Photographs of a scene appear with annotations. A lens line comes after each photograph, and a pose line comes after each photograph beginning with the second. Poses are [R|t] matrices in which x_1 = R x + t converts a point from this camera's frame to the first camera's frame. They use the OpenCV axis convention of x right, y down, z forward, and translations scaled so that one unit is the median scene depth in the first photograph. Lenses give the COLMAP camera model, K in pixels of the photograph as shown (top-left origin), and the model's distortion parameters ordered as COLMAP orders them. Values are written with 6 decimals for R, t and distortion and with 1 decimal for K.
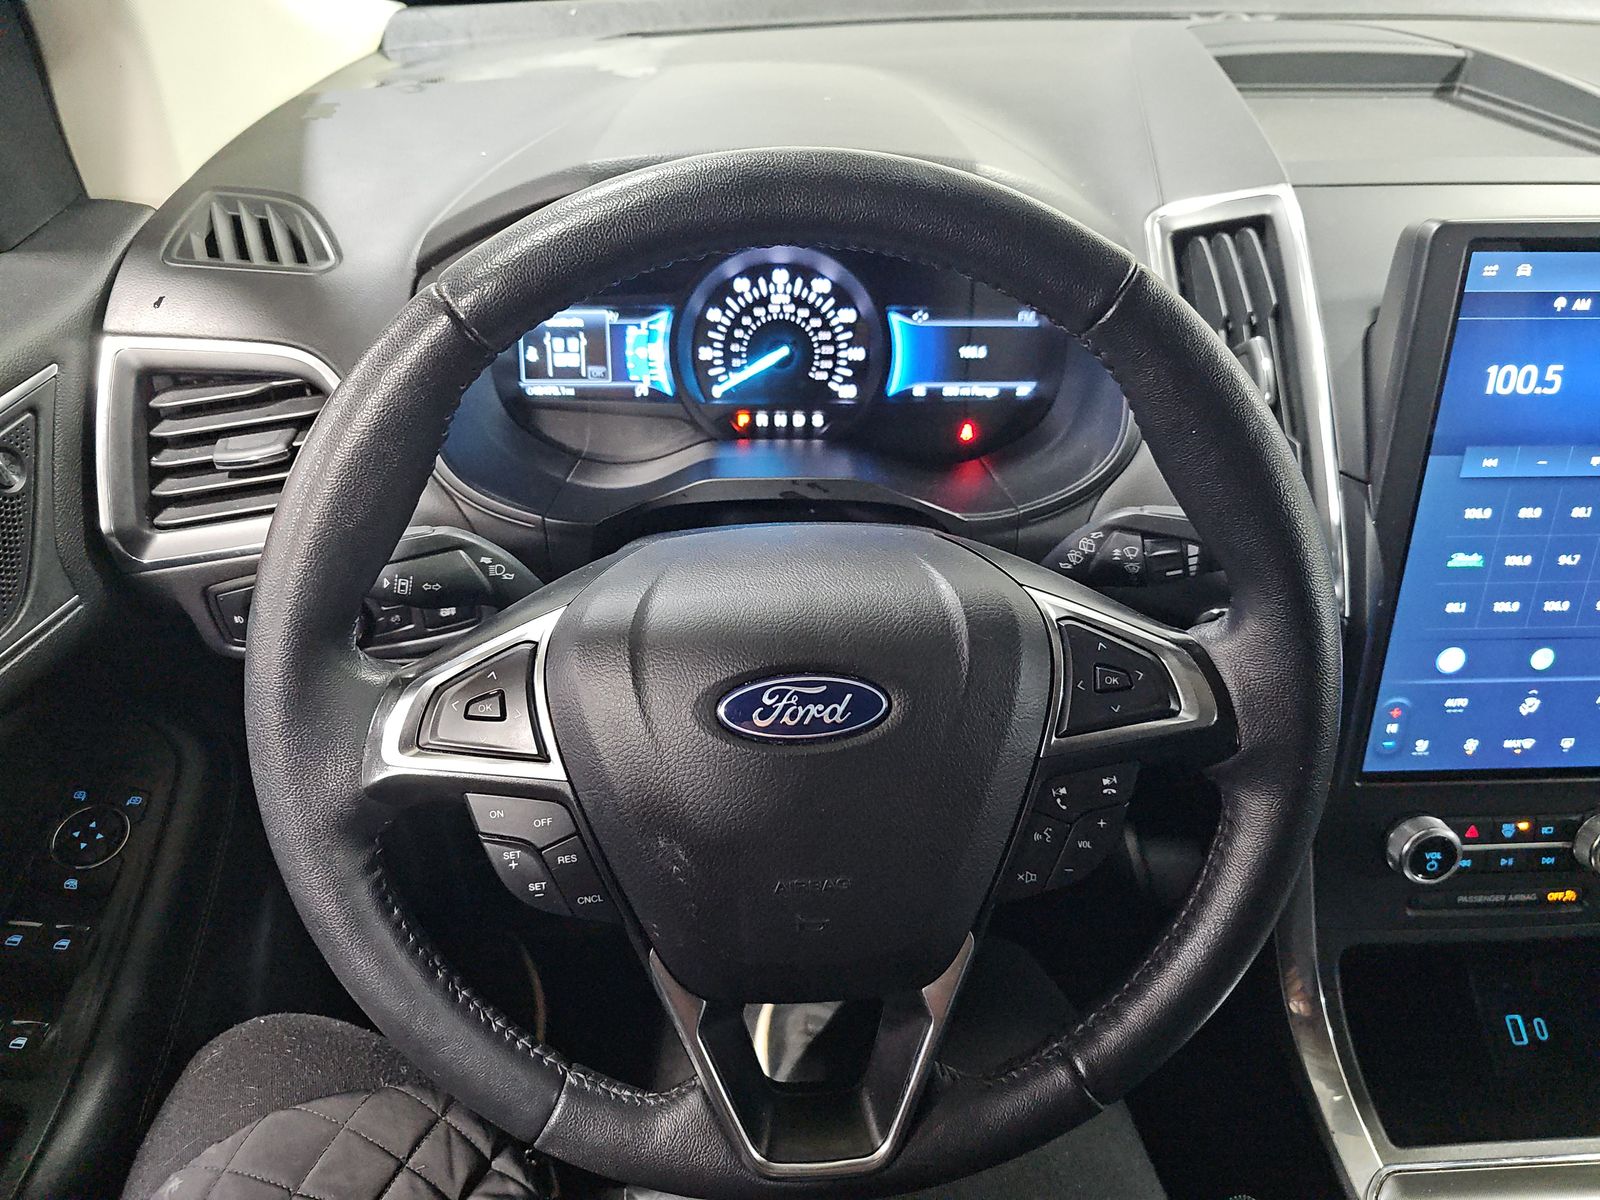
lens RADIAL K [[1060.6, 0, 791.6], [0, 1060.6, 608.3], [0, 0, 1]] dist [0.046659, -0.037232]
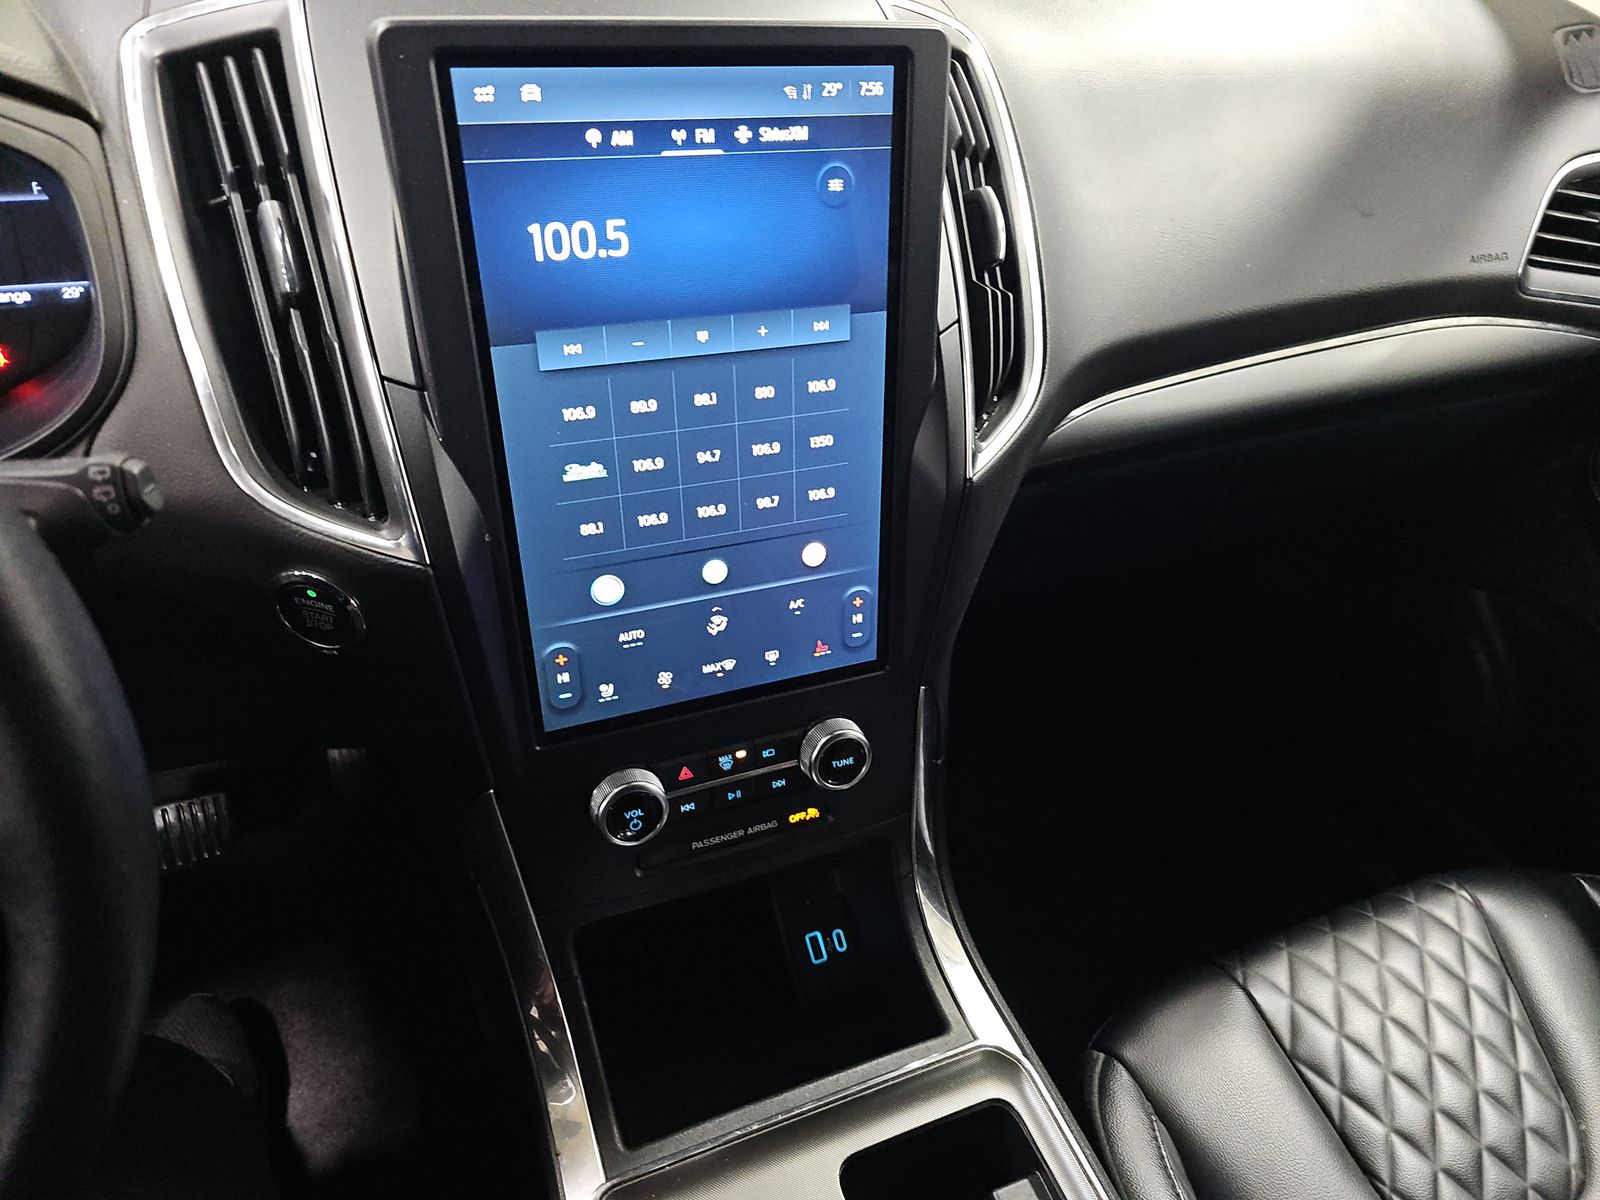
lens RADIAL K [[1057.3, 0, 800.0], [0, 1057.3, 600.0], [0, 0, 1]] dist [0.089230, -0.134294]
pose [[0.944751, -0.157276, 0.287594, 0.482980], [0.127301, 0.984550, 0.120233, -0.022417], [-0.302061, -0.076979, 0.950175, 0.157793]]
